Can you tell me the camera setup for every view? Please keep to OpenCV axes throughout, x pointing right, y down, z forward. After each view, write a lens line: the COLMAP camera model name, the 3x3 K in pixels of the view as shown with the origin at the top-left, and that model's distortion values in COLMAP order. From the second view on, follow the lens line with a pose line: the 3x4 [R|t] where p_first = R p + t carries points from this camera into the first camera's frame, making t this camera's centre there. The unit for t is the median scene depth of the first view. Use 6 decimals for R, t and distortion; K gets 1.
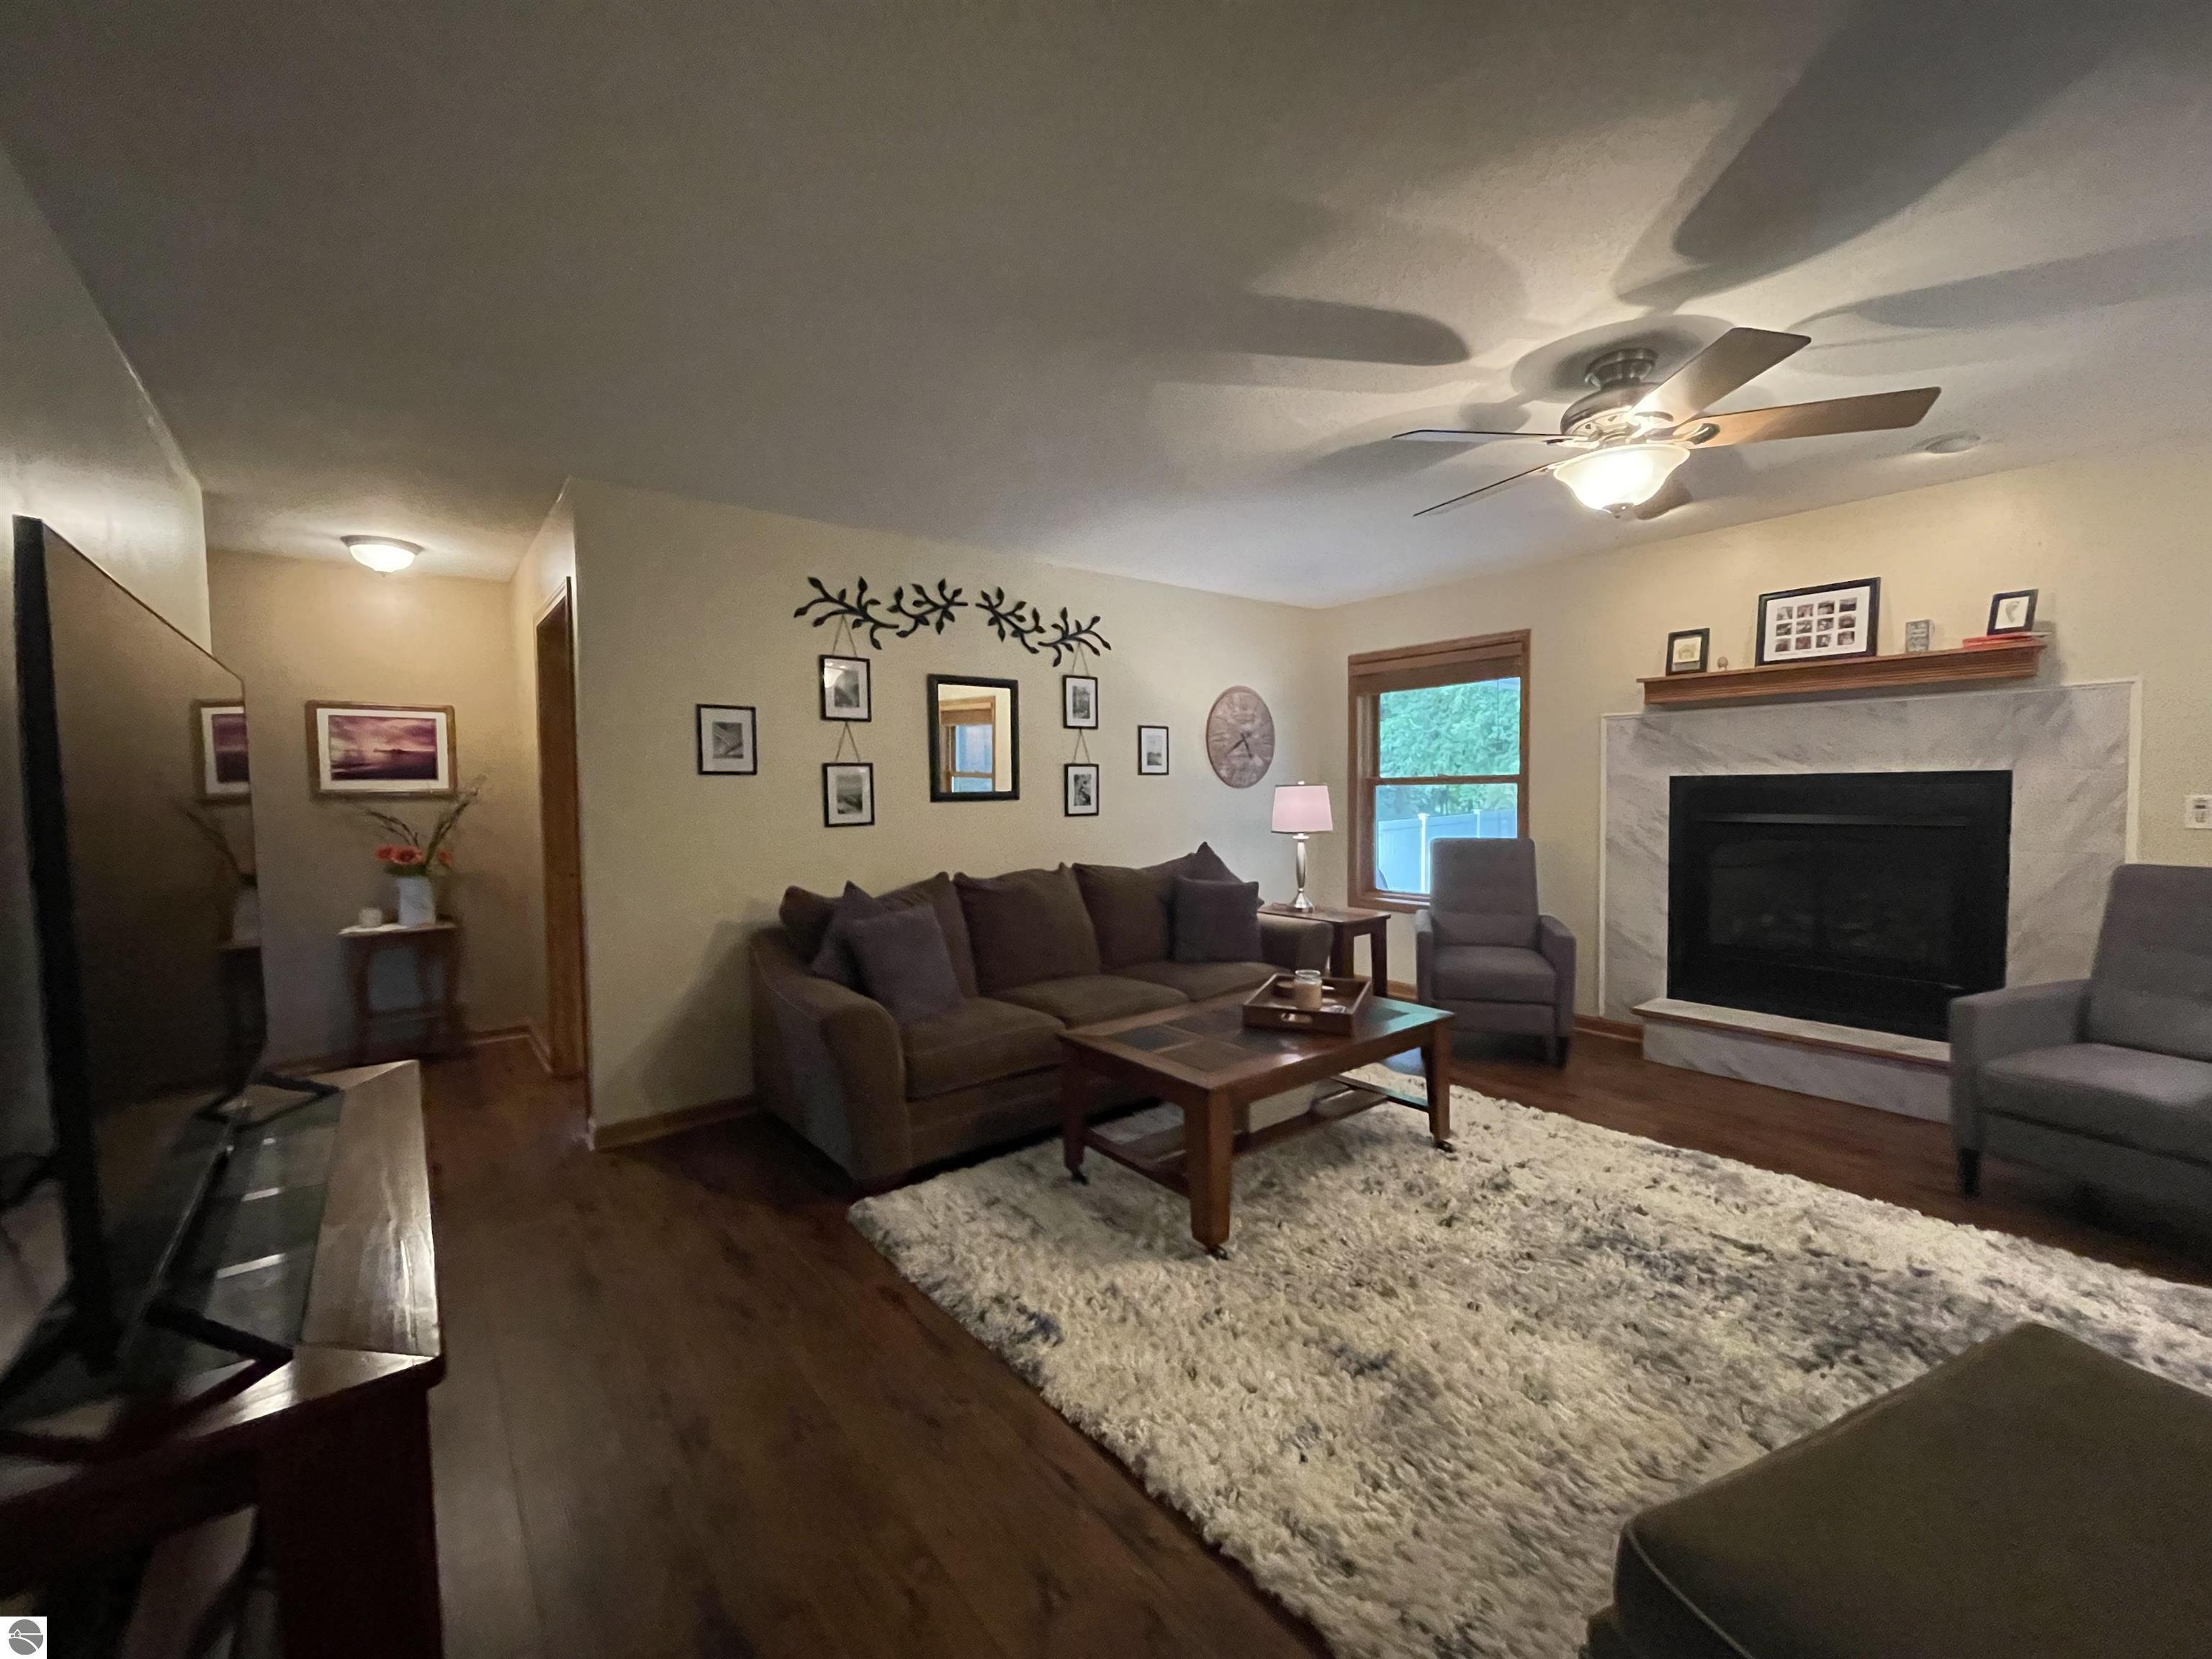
lens RADIAL K [[892.2, 0, 1093.2], [0, 892.2, 829.5], [0, 0, 1]] dist [-0.000488, 0.000337]
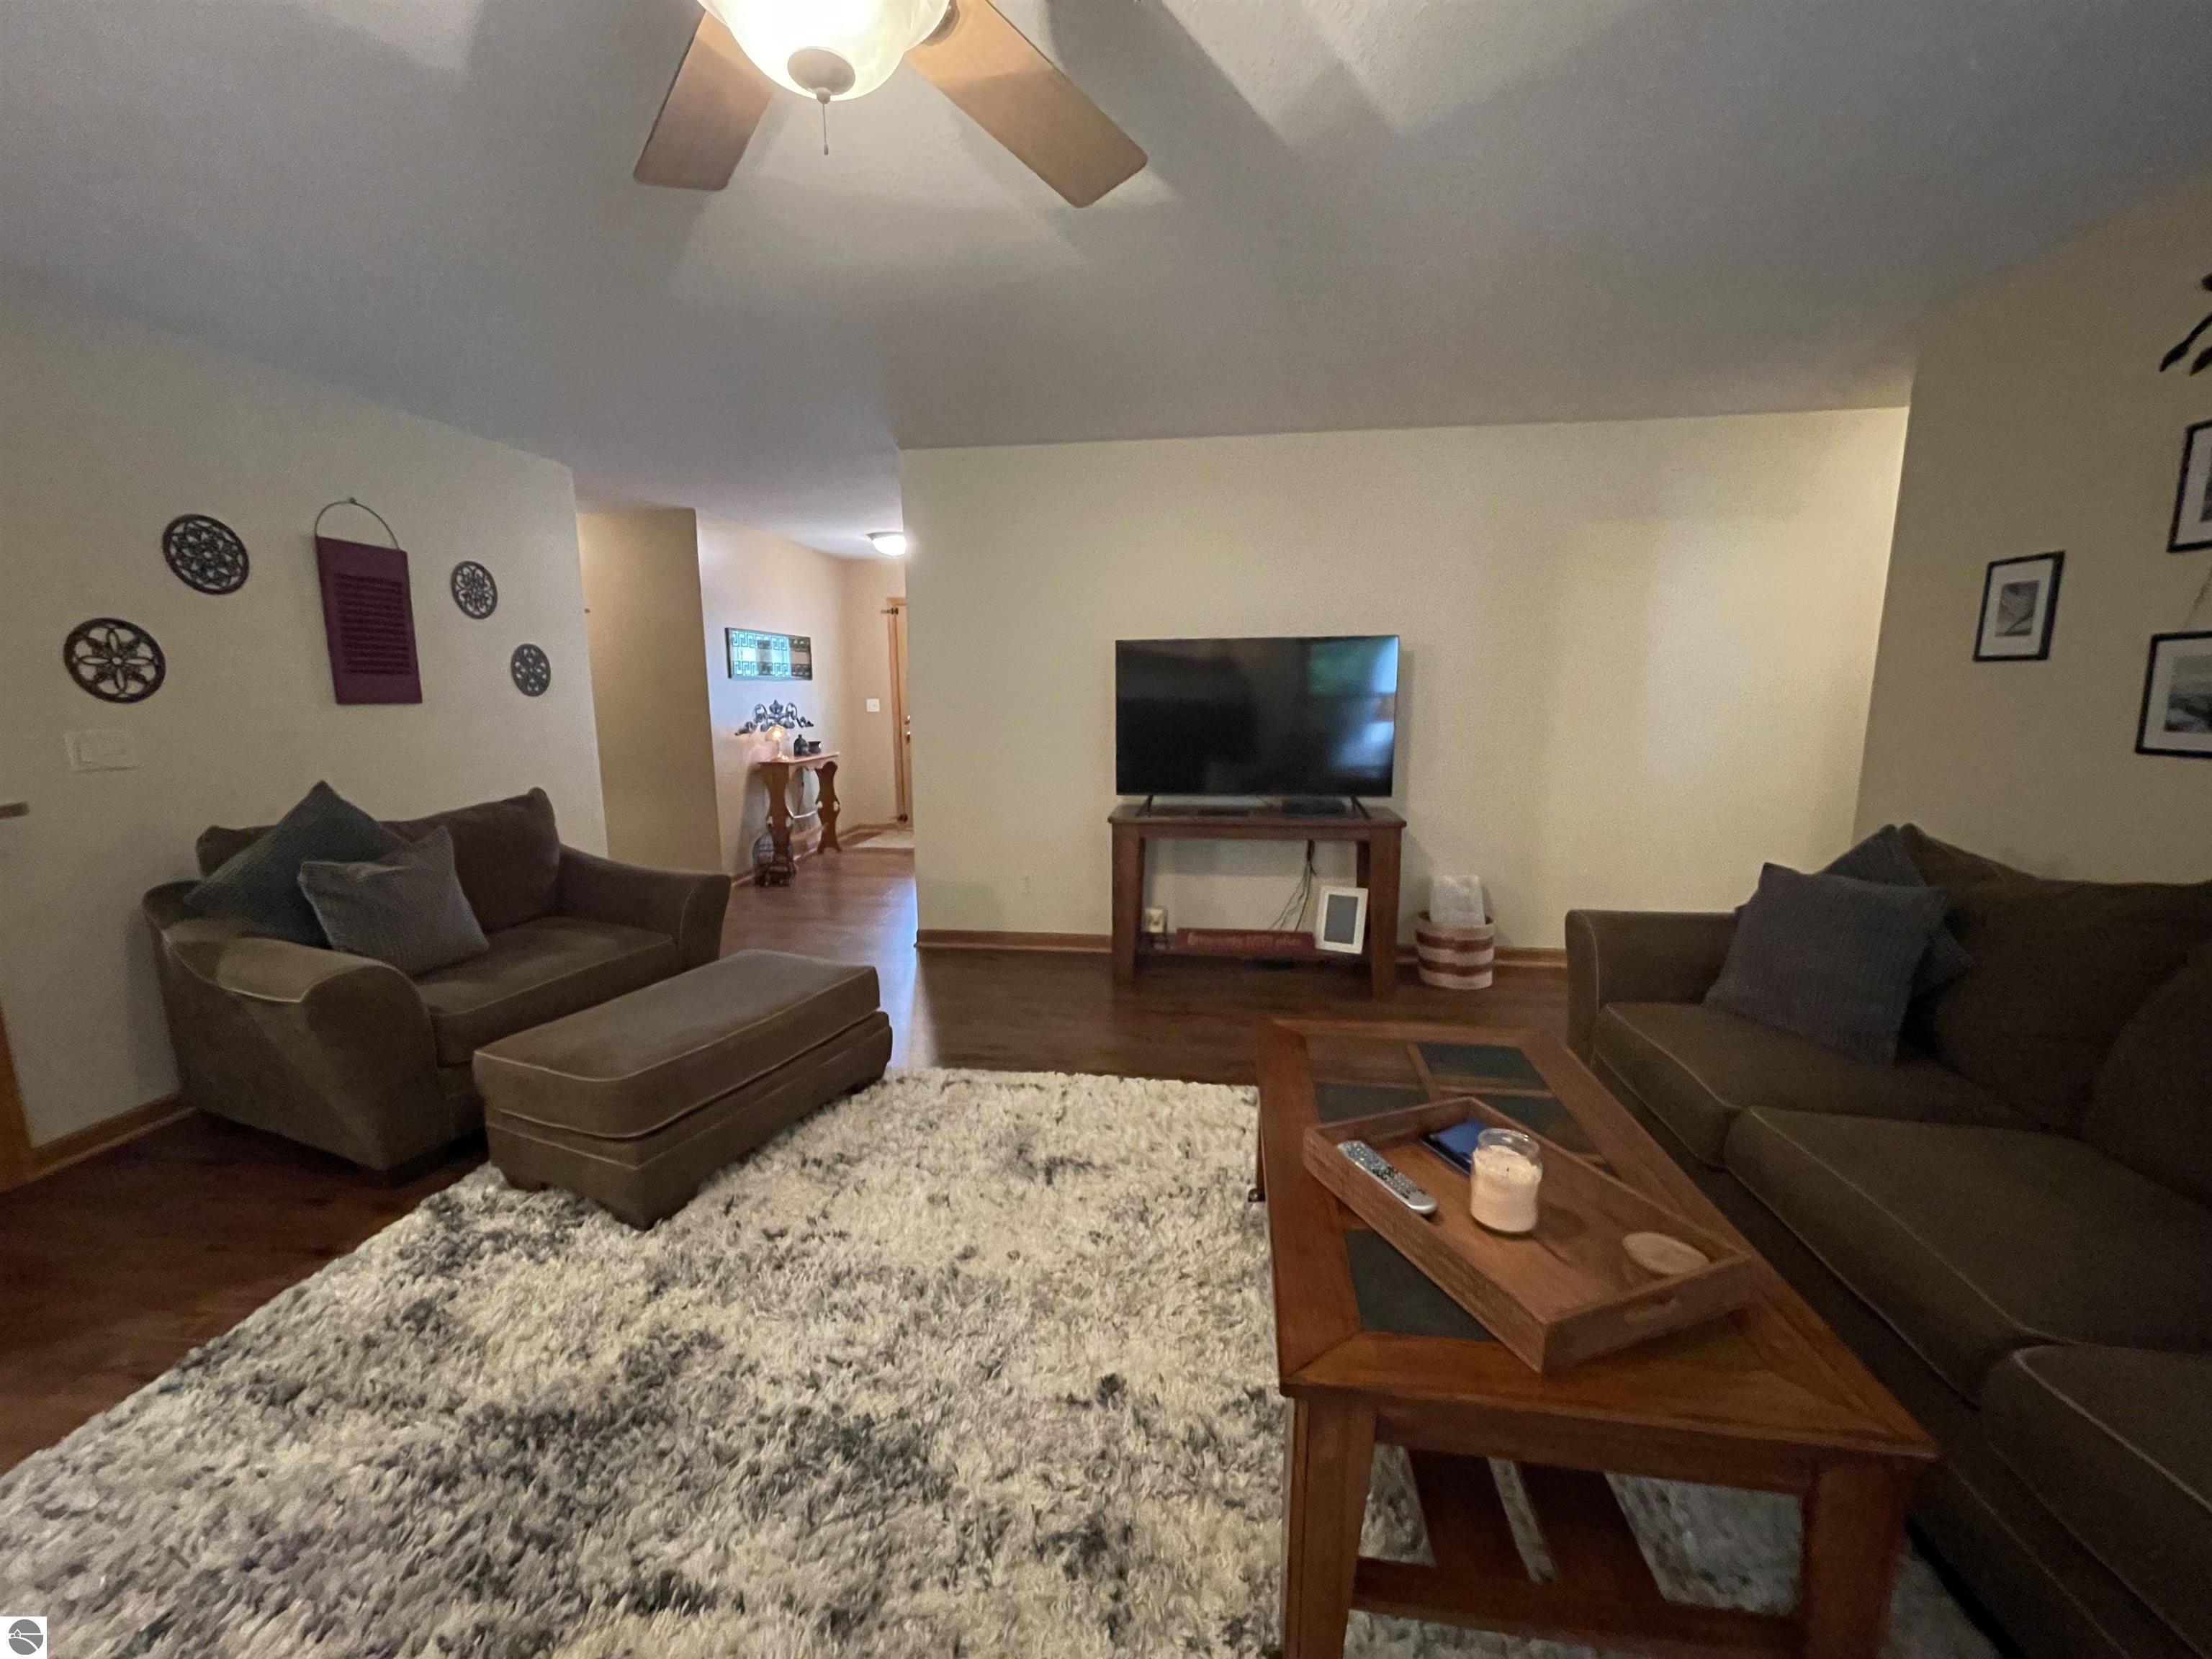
lens RADIAL K [[899.2, 0, 1106.0], [0, 899.2, 829.5], [0, 0, 1]] dist [-0.003324, -0.000202]
pose [[-0.717771, 0.132607, -0.683535, 0.498863], [-0.014418, 0.978656, 0.205001, -0.055822], [0.696130, 0.156999, -0.700539, 0.874359]]
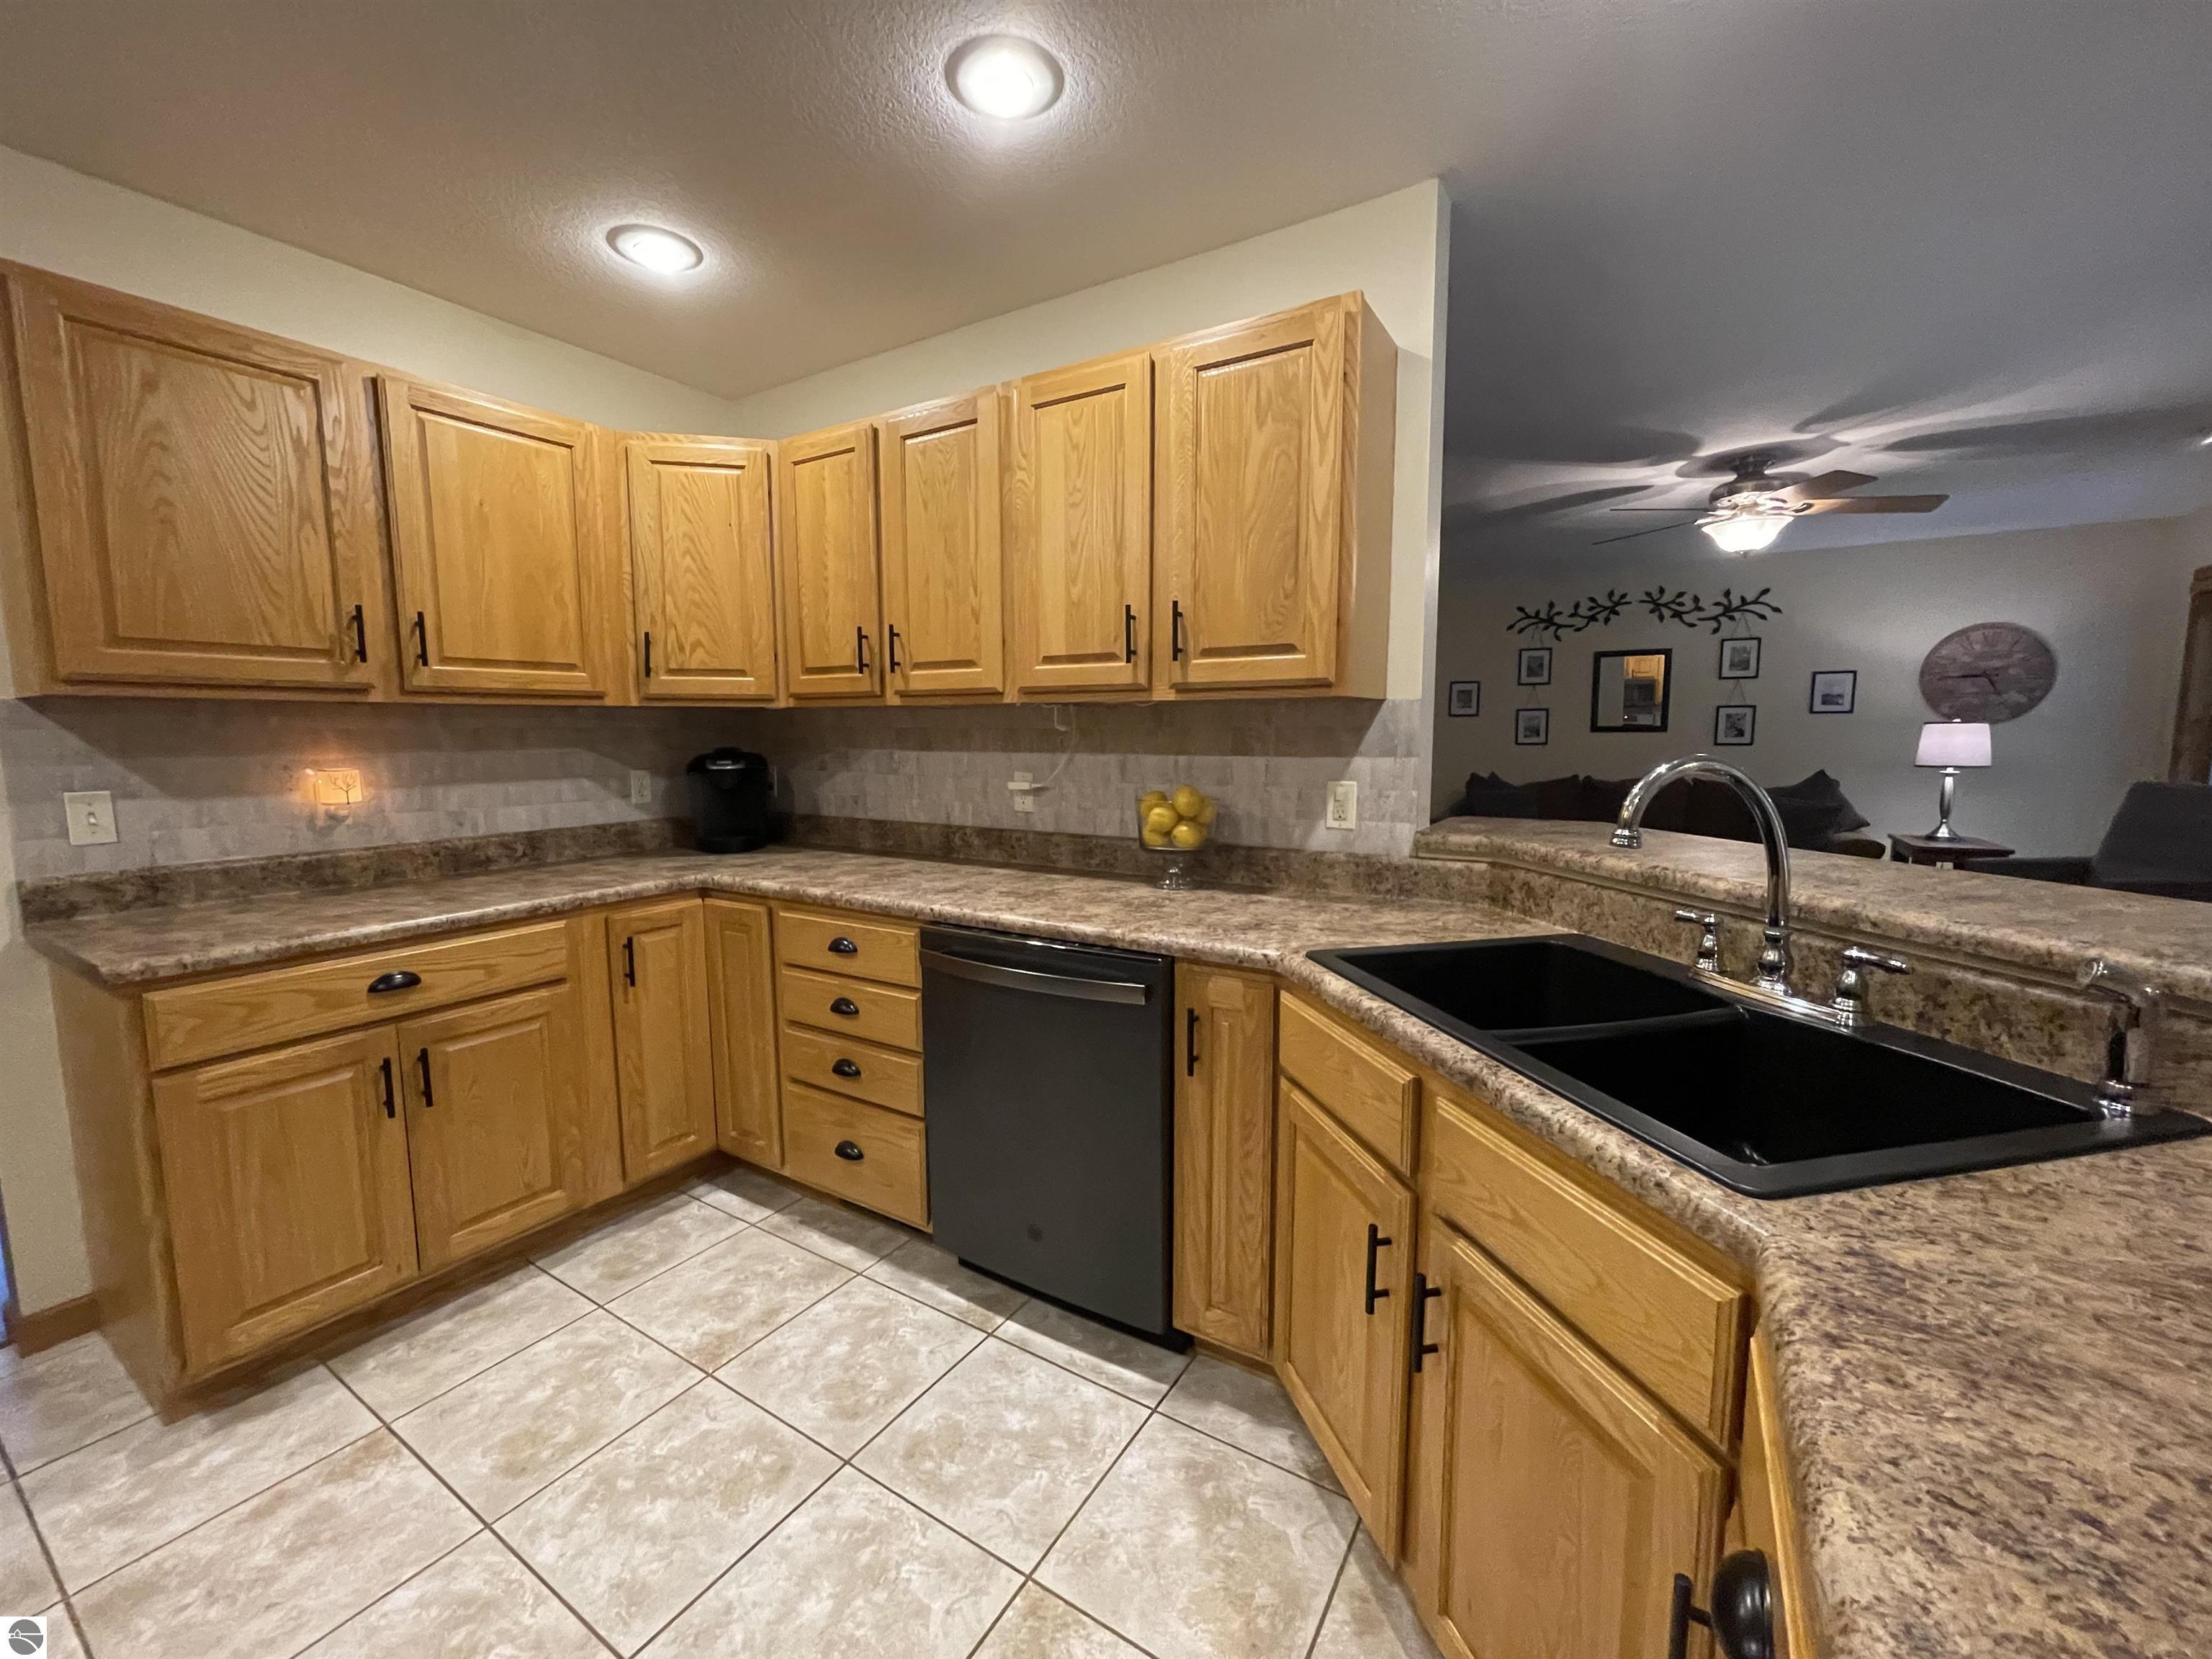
lens RADIAL K [[892.2, 0, 1093.2], [0, 892.2, 829.5], [0, 0, 1]] dist [-0.000488, 0.000337]
pose [[0.317584, 0.119353, -0.940689, 1.061106], [-0.042110, 0.992843, 0.111754, 0.001490], [0.947295, 0.004121, 0.320337, -0.363745]]
